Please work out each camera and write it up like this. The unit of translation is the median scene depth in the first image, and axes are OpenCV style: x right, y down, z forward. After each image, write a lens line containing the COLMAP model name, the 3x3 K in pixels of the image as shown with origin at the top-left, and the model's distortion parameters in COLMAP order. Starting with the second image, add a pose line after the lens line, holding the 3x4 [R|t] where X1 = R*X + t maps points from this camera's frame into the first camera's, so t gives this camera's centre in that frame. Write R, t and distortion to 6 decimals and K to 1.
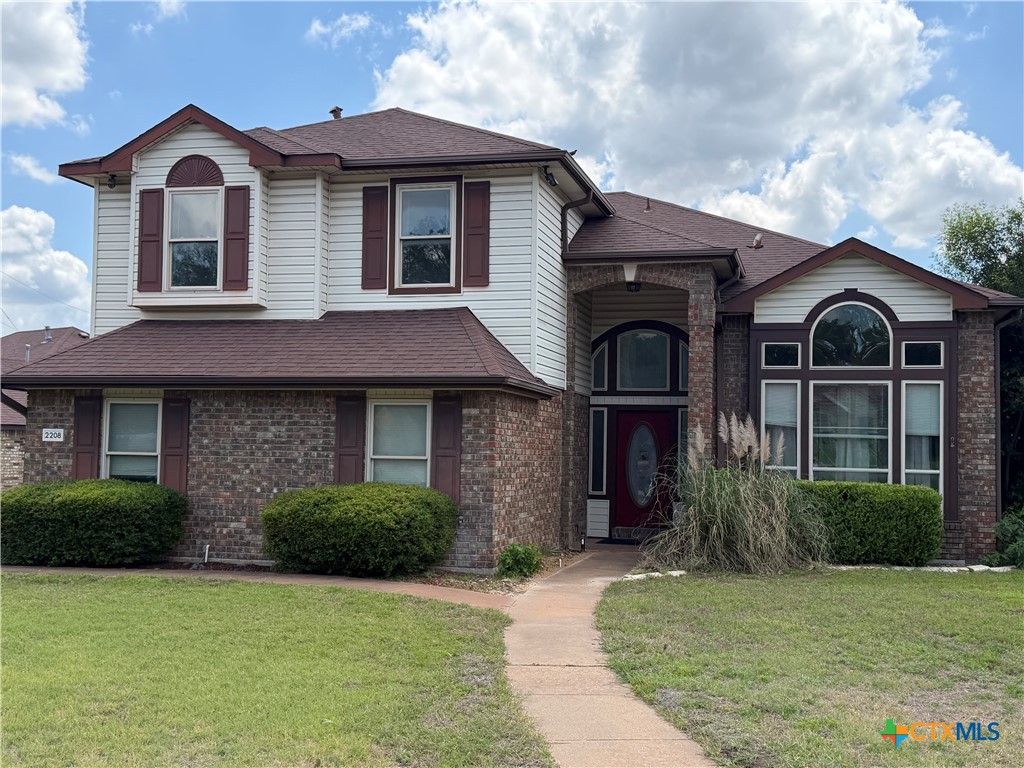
lens RADIAL K [[1191.5, 0, 512.3], [0, 1191.5, 388.9], [0, 0, 1]] dist [0.142420, -0.292821]
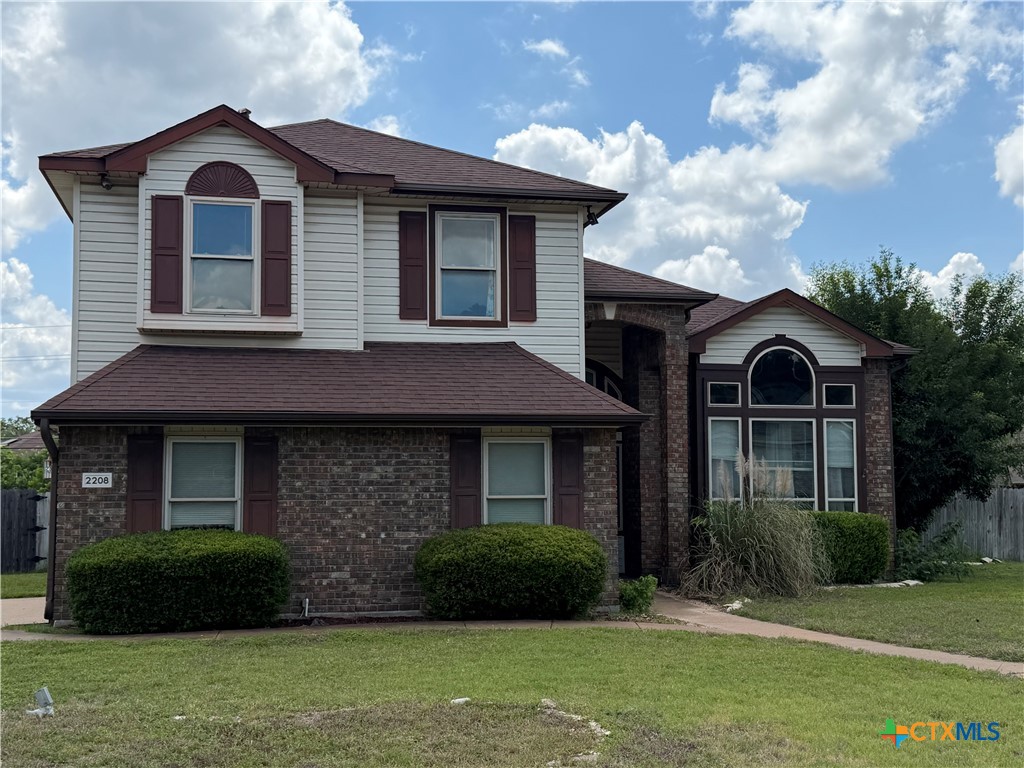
lens RADIAL K [[1333.4, 0, 512.0], [0, 1333.4, 384.0], [0, 0, 1]] dist [0.103393, -0.016490]
pose [[0.890844, 0.015788, 0.454035, -0.527065], [-0.004693, 0.999662, -0.025552, -0.006076], [-0.454285, 0.020631, 0.890618, 0.026318]]
